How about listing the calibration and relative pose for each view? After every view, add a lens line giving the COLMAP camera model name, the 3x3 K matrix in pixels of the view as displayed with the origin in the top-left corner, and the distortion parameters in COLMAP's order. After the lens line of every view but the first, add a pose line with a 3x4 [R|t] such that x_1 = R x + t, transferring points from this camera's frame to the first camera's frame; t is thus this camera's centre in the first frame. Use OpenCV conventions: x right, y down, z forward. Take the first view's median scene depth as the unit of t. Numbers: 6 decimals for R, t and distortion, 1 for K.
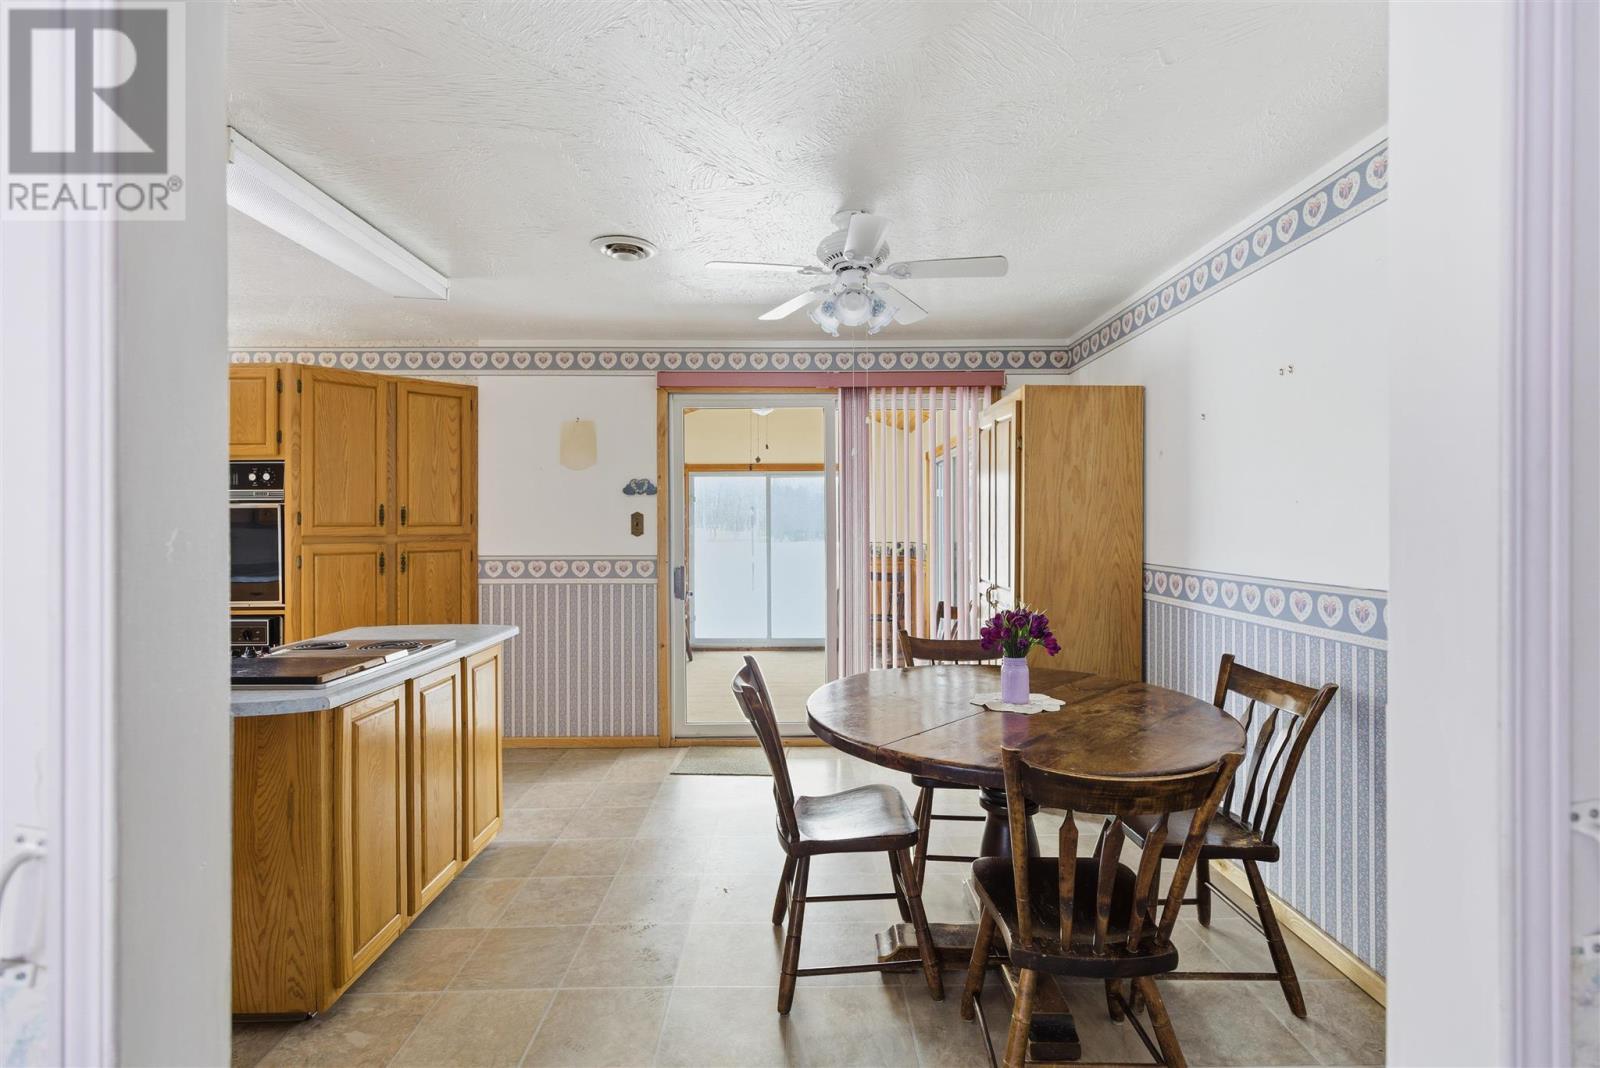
lens RADIAL K [[718.3, 0, 804.0], [0, 718.3, 520.3], [0, 0, 1]] dist [-0.000451, 0.000091]
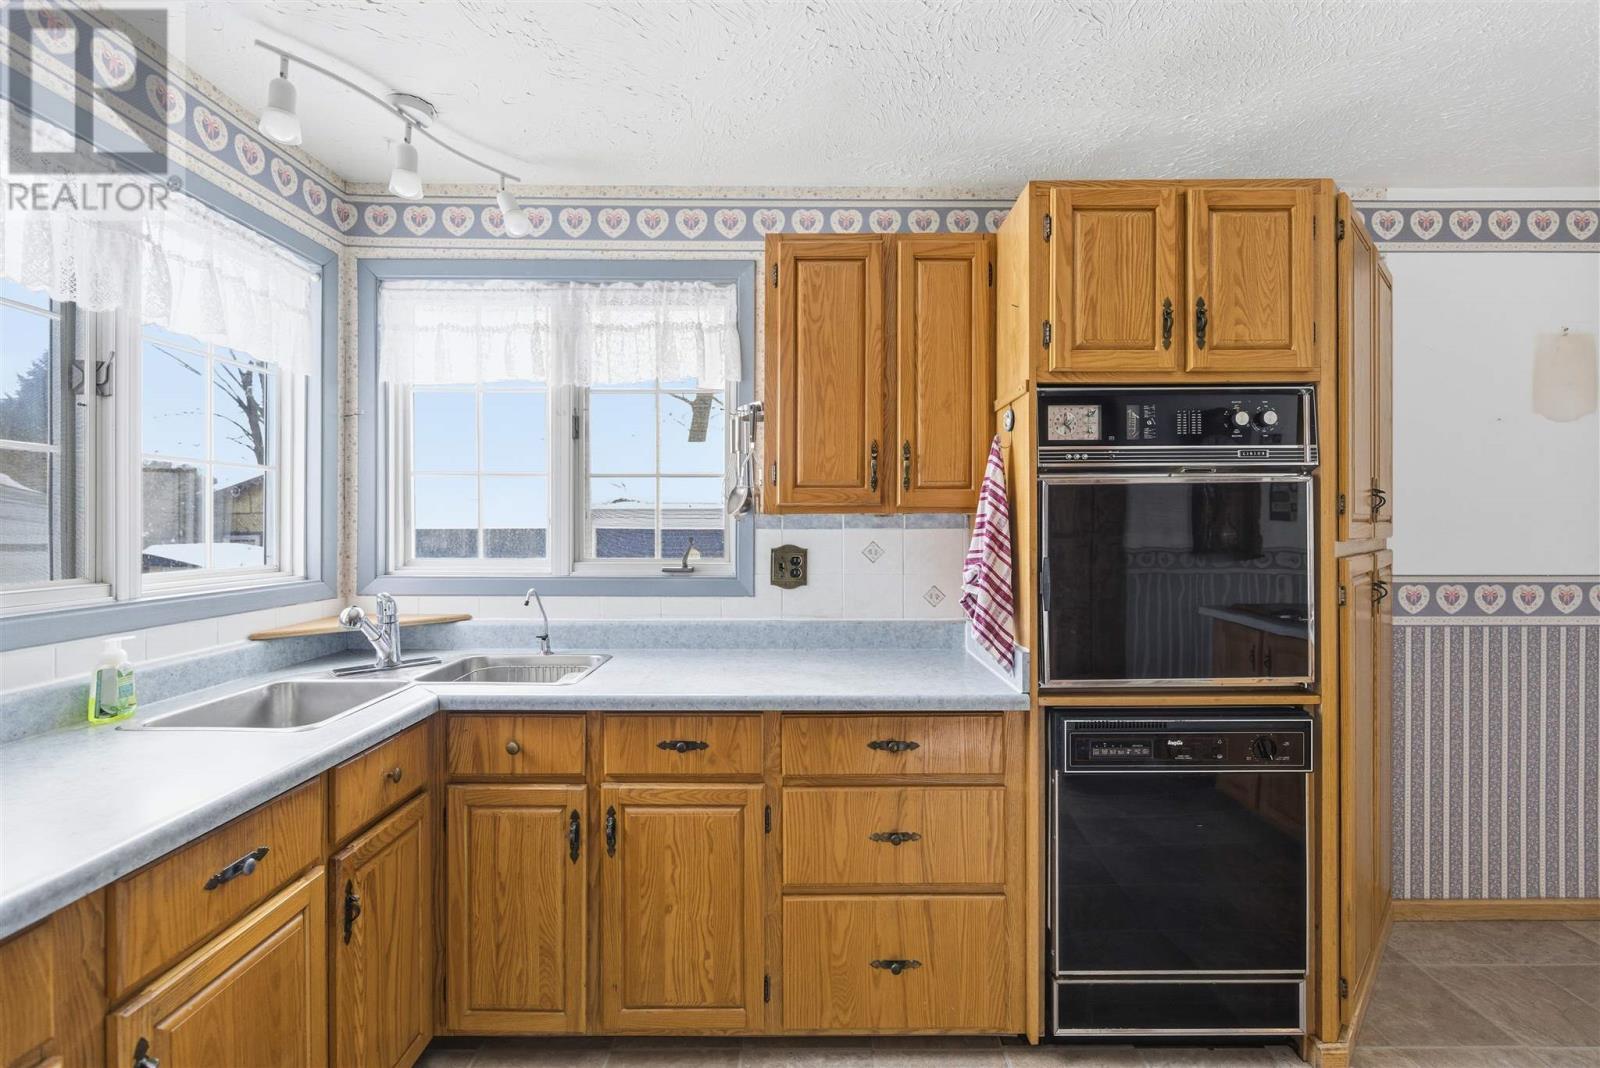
lens RADIAL K [[714.0, 0, 807.7], [0, 714.0, 527.4], [0, 0, 1]] dist [-0.000820, 0.000227]
pose [[0.999949, 0.001049, -0.010057, -0.979040], [-0.000964, 0.999964, 0.008393, 0.008727], [0.010065, -0.008382, 0.999914, 0.478444]]
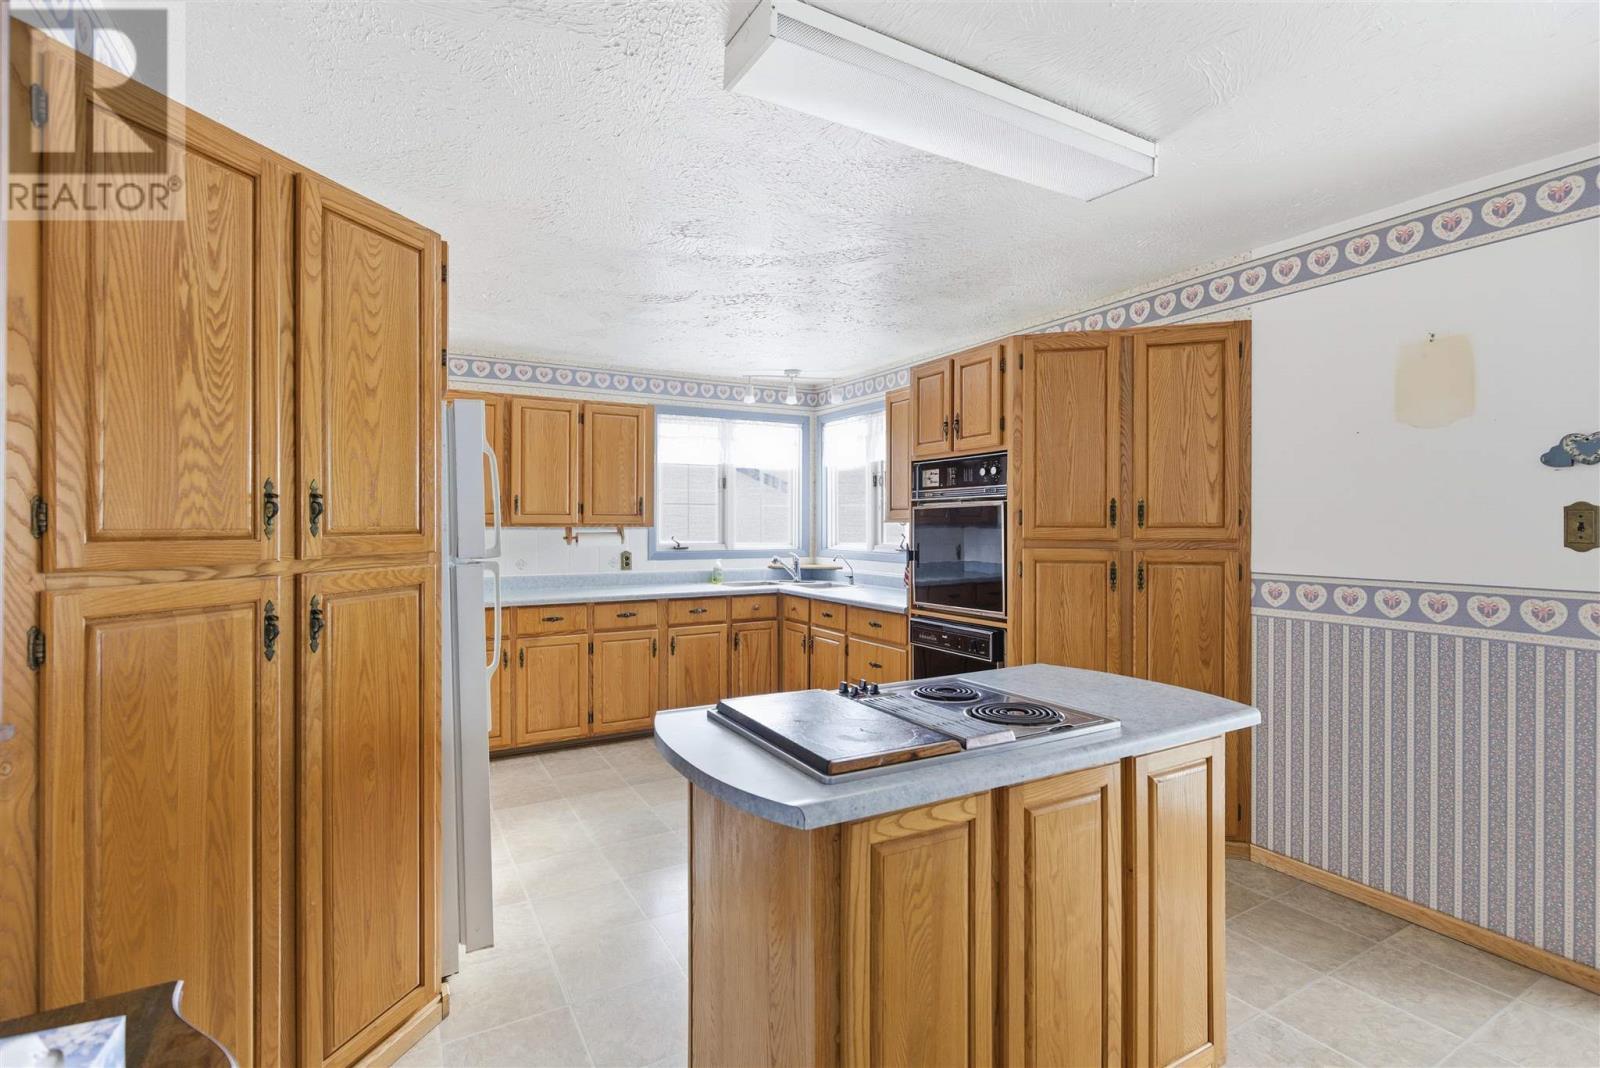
lens RADIAL K [[736.3, 0, 795.4], [0, 736.3, 528.9], [0, 0, 1]] dist [-0.017654, 0.000229]
pose [[0.474198, 0.007867, -0.880383, -0.059580], [0.000058, 0.999960, 0.008966, 0.002995], [0.880418, -0.004302, 0.474179, 0.327902]]
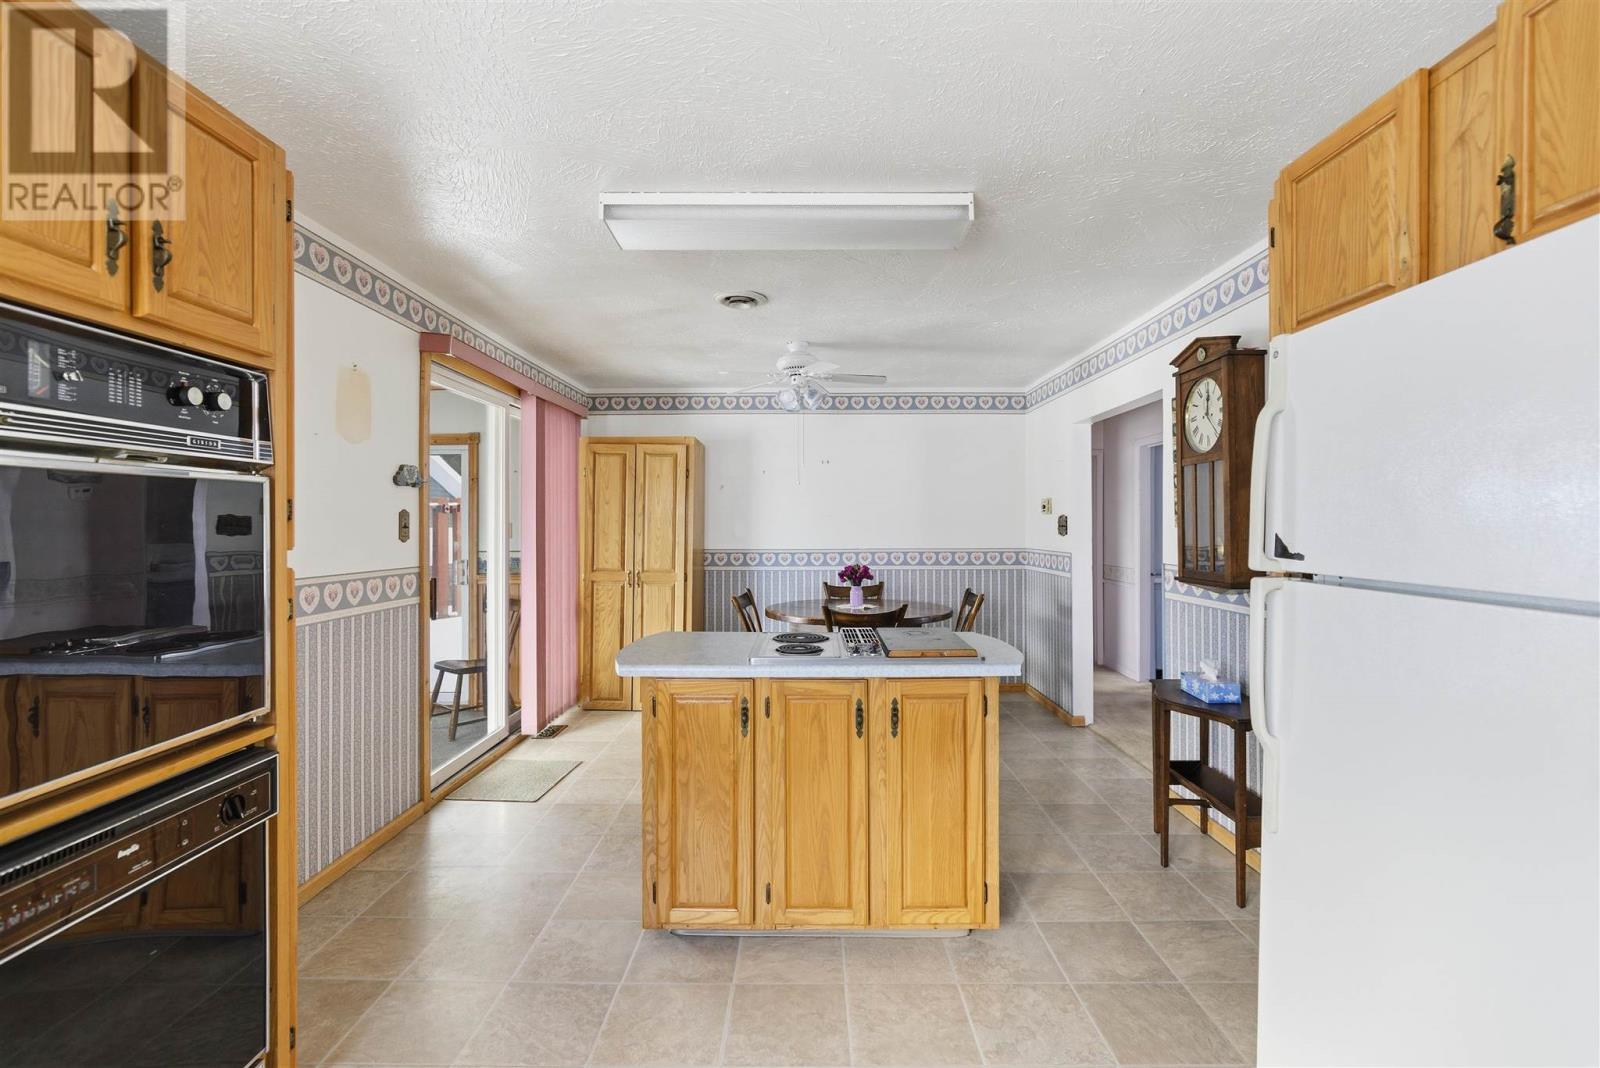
lens RADIAL K [[721.3, 0, 802.3], [0, 721.3, 523.9], [0, 0, 1]] dist [-0.000411, -0.000158]
pose [[0.016691, 0.005351, 0.999846, -1.057040], [-0.001805, 0.999984, -0.005322, 0.007505], [-0.999859, -0.001716, 0.016700, 0.626609]]
